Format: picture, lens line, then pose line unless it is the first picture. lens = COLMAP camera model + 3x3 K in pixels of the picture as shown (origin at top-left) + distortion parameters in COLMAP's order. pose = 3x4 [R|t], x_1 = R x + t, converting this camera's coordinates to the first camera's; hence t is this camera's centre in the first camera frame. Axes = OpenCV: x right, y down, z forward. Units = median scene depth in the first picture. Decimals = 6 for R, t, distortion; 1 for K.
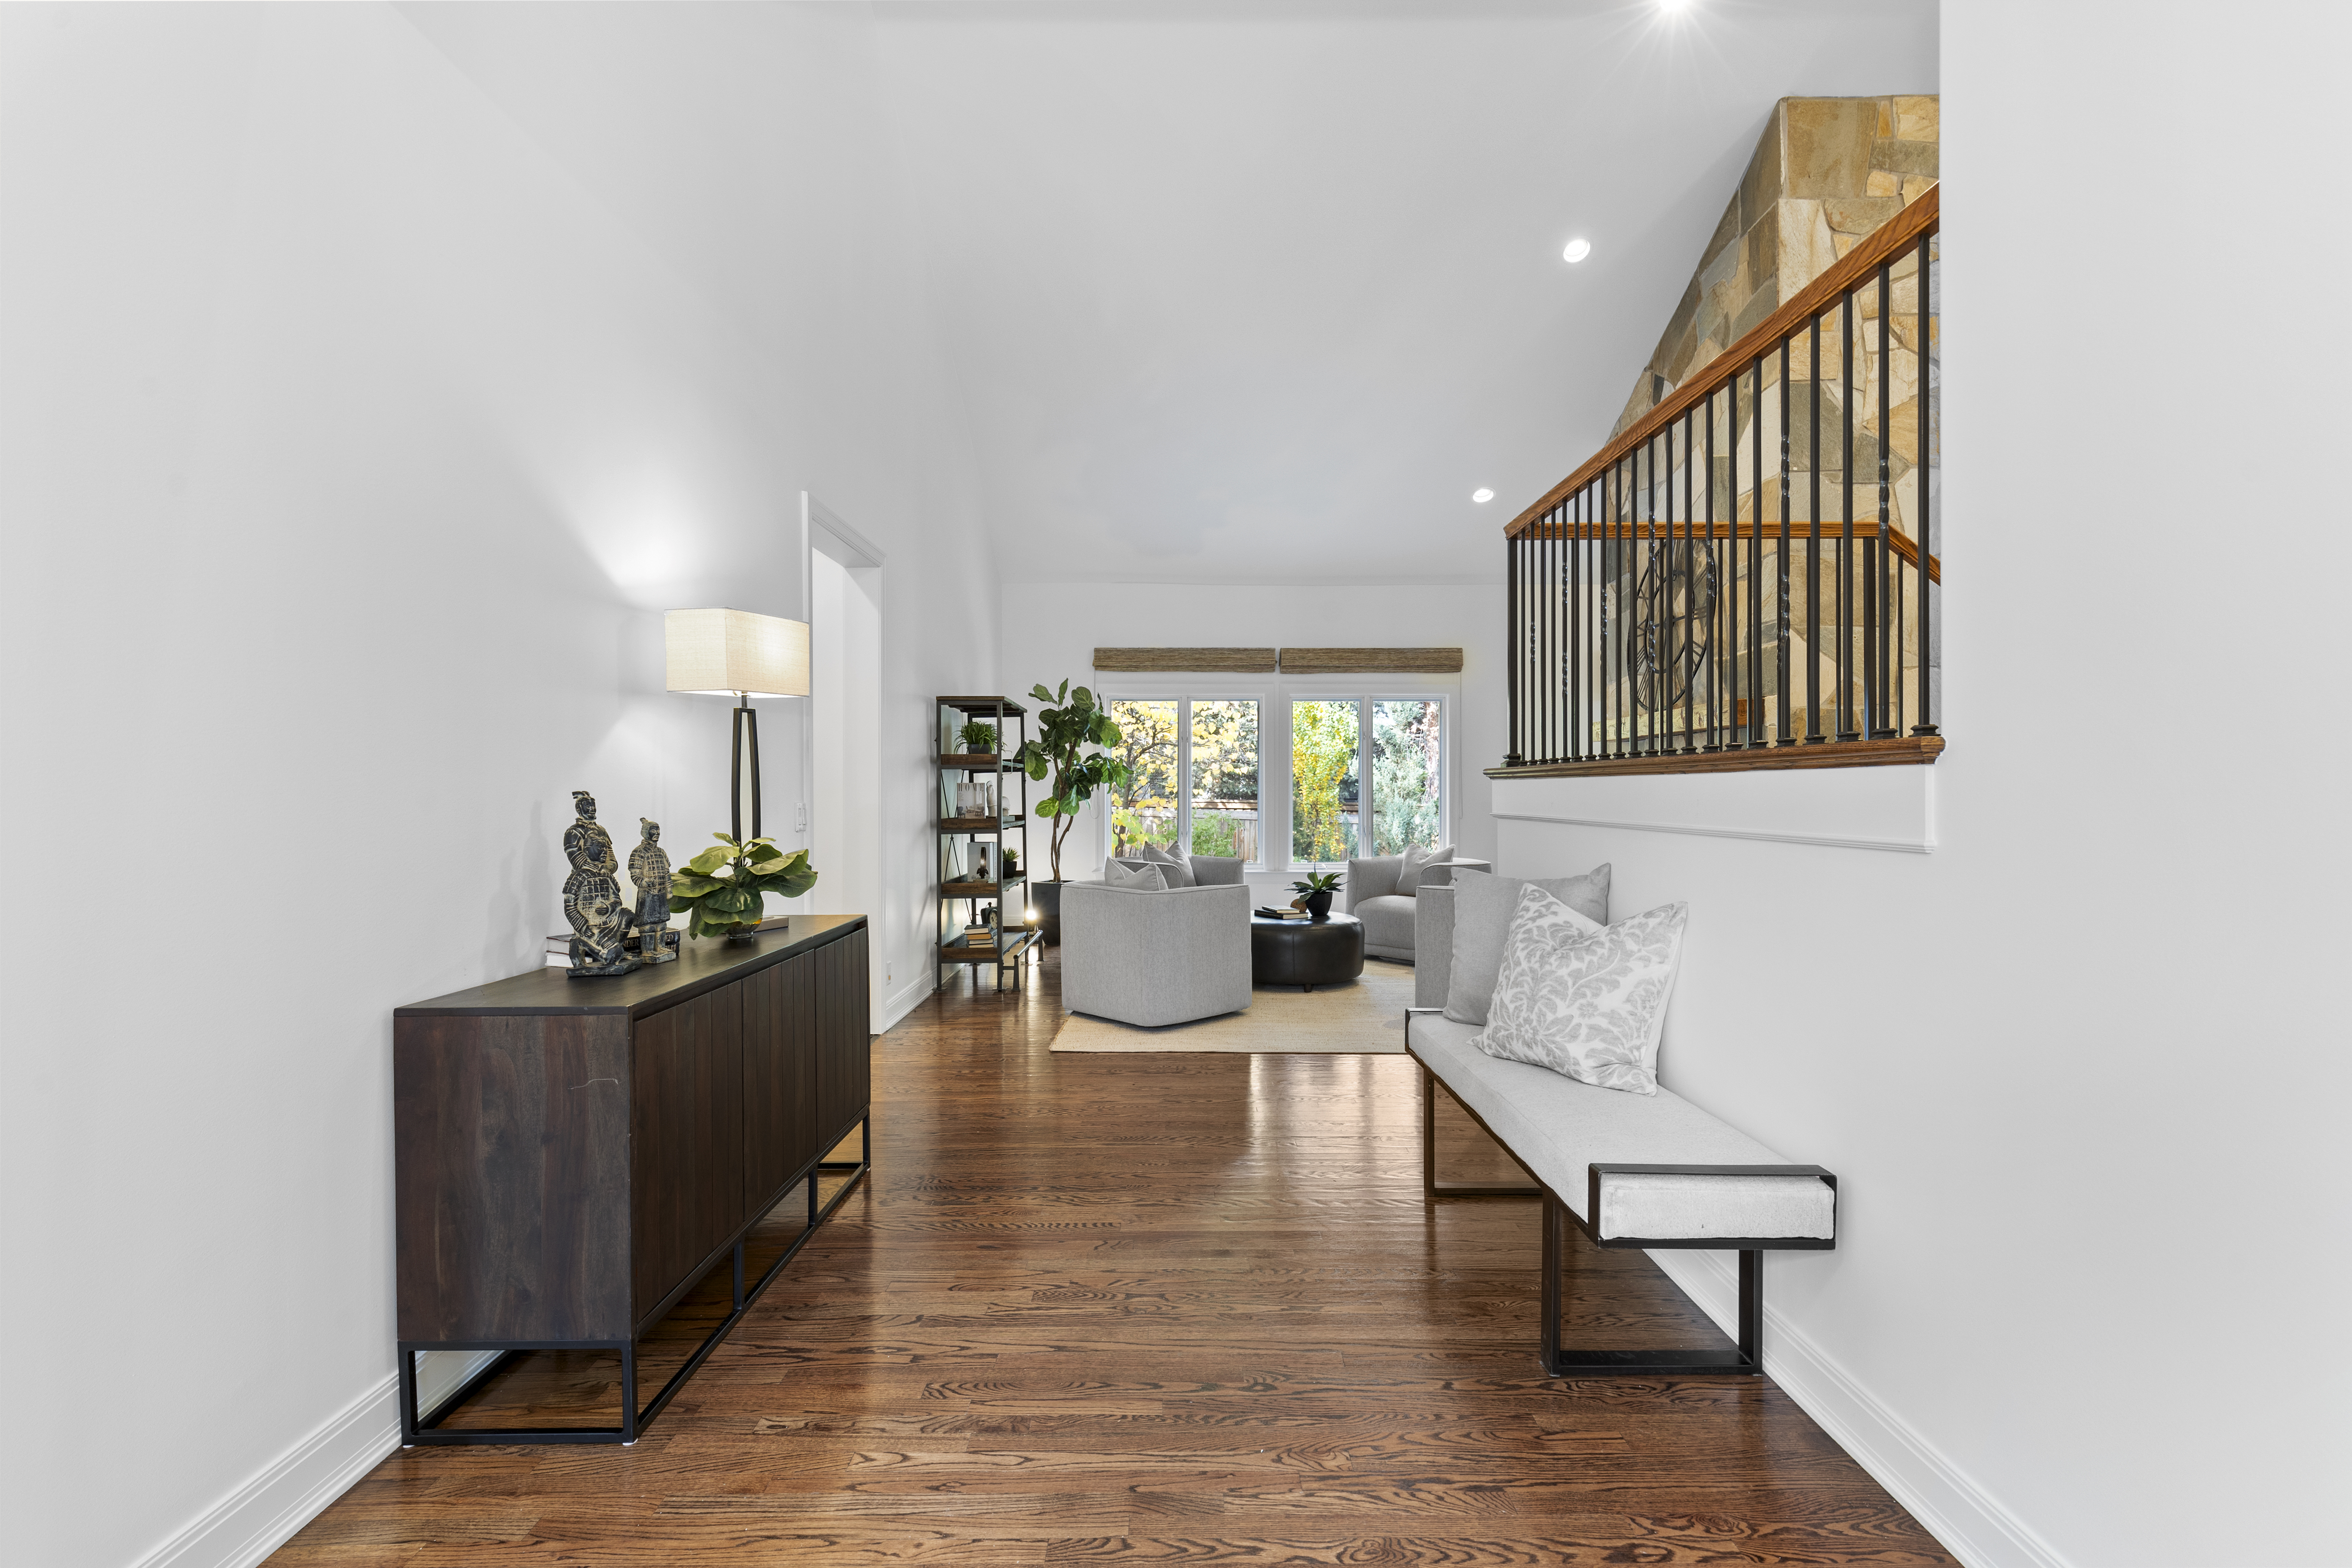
lens RADIAL K [[1053.5, 0, 1182.4], [0, 1053.5, 795.1], [0, 0, 1]] dist [0.006460, -0.001644]
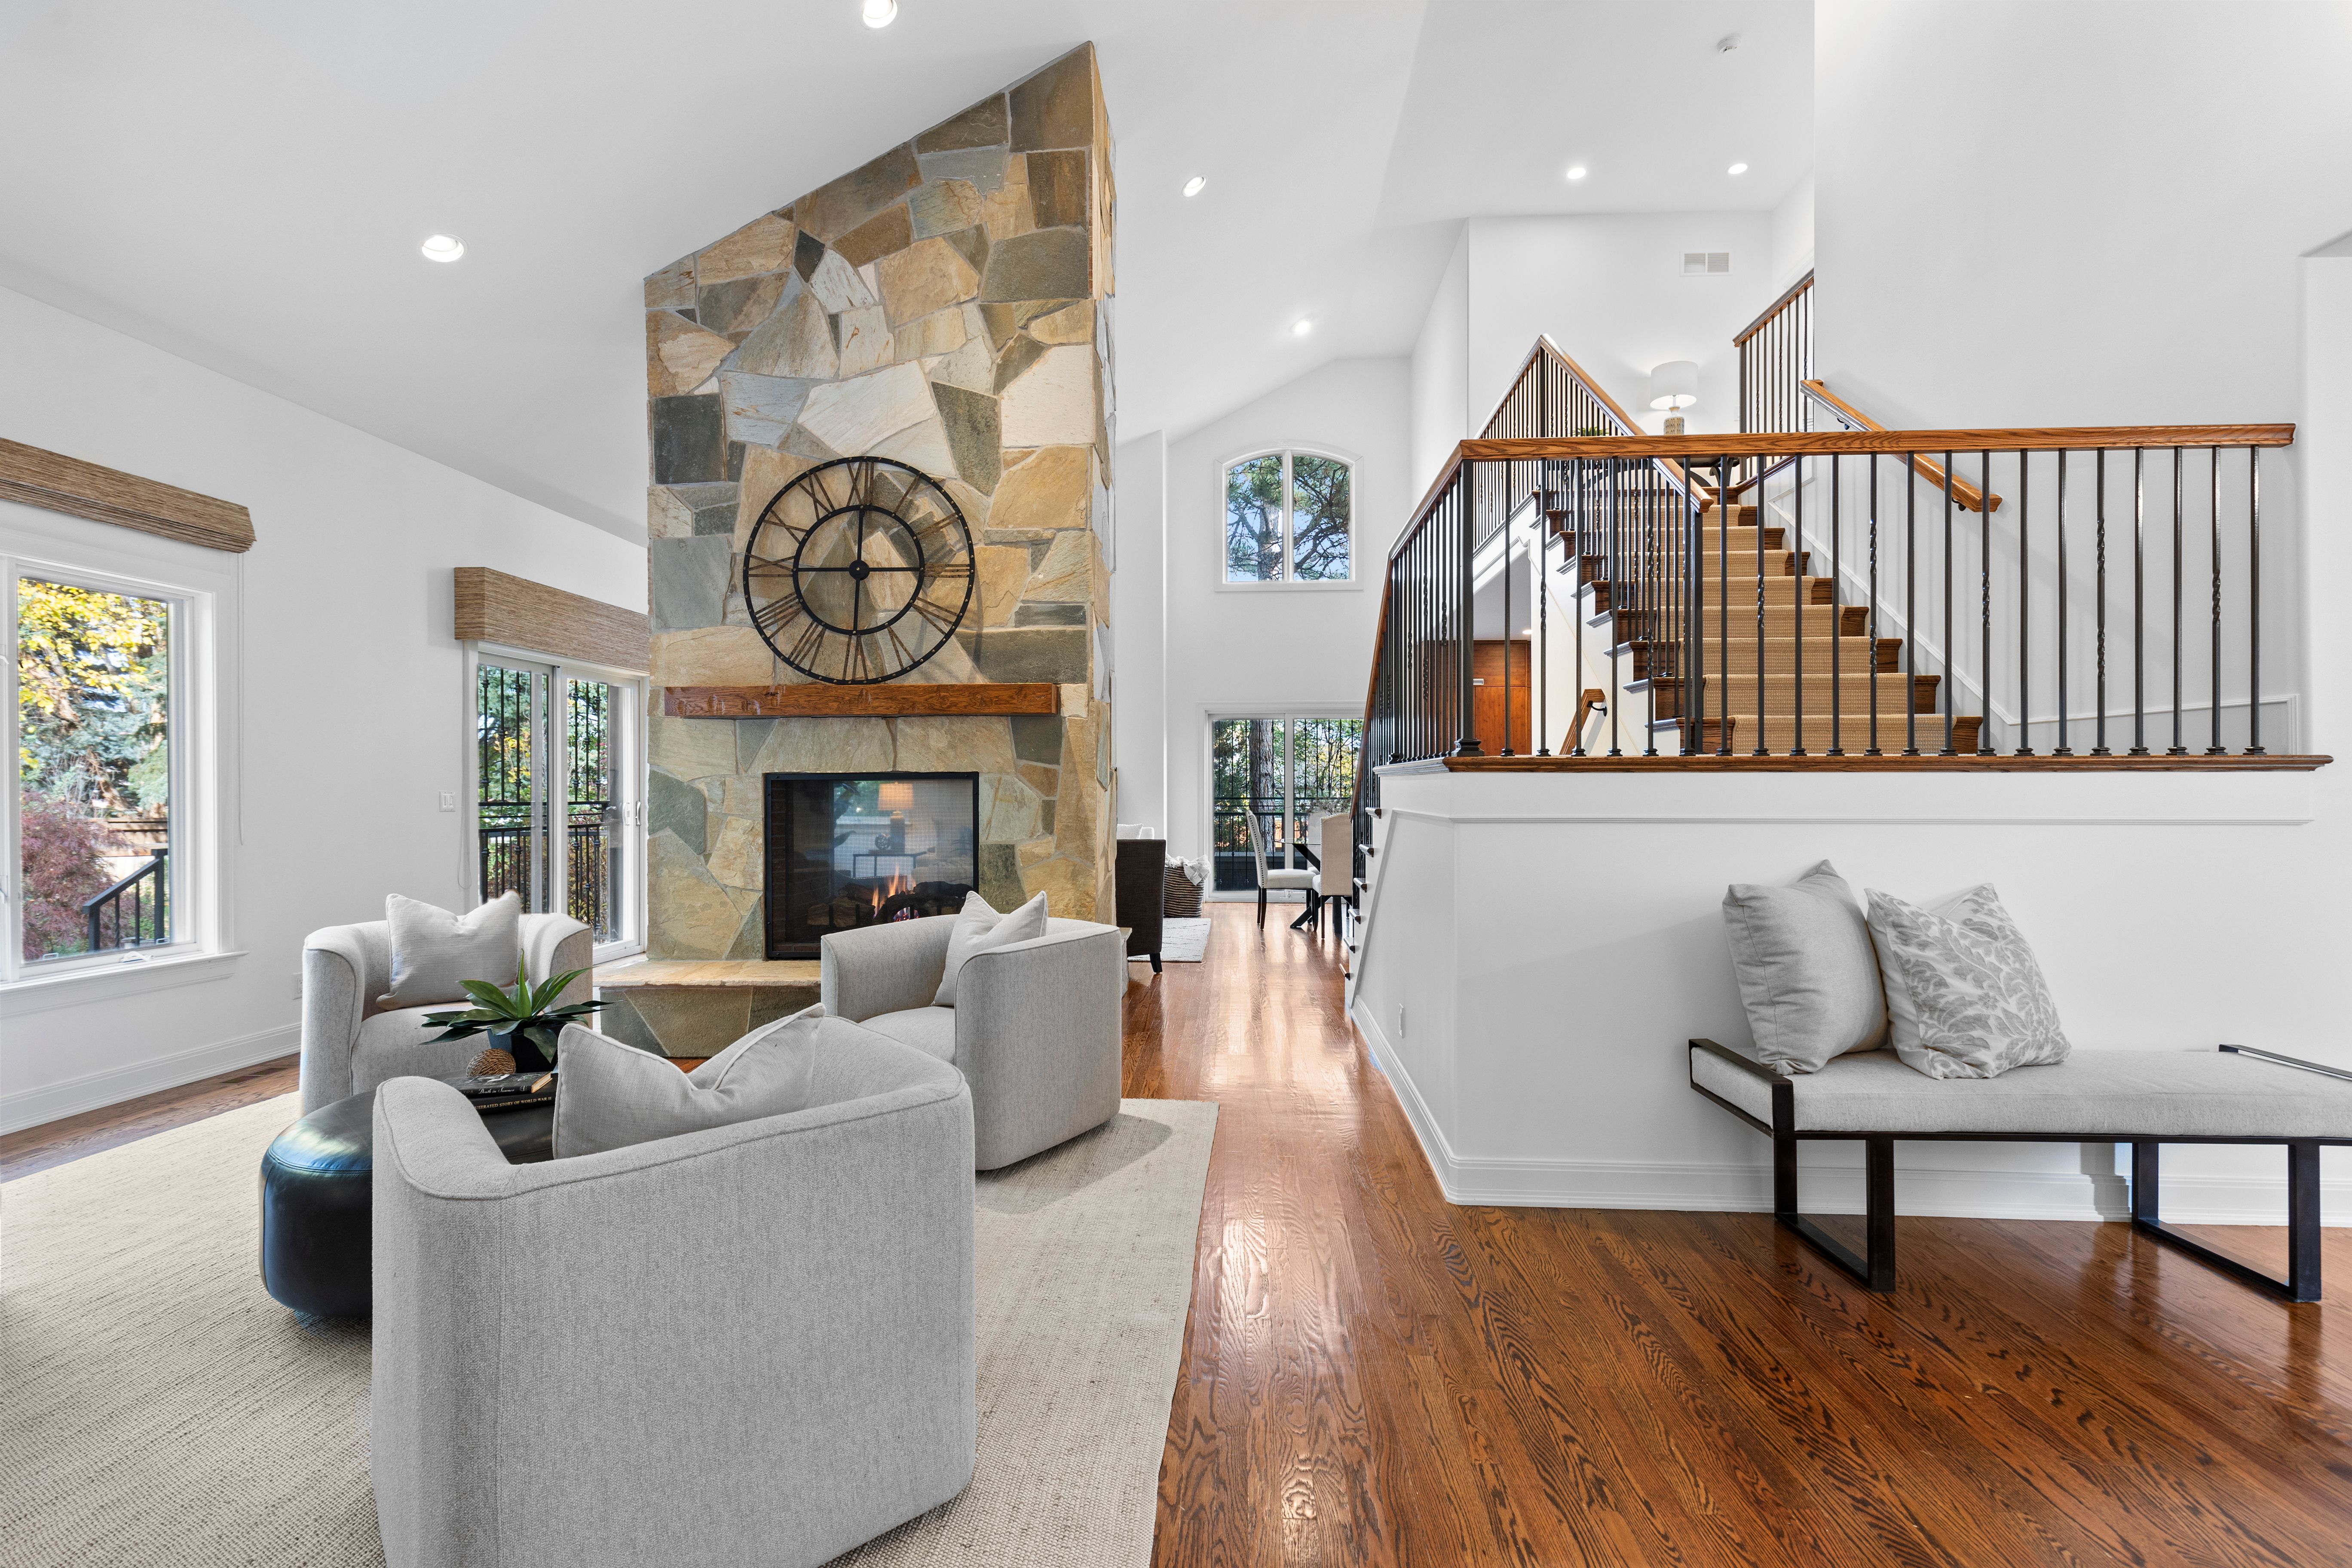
lens RADIAL K [[1053.5, 0, 1170.6], [0, 1053.5, 794.4], [0, 0, 1]] dist [0.006460, -0.001644]
pose [[0.067050, -0.007134, 0.997724, -0.234870], [0.006464, 0.999957, 0.006715, -0.002934], [-0.997729, 0.005999, 0.067093, 0.583994]]
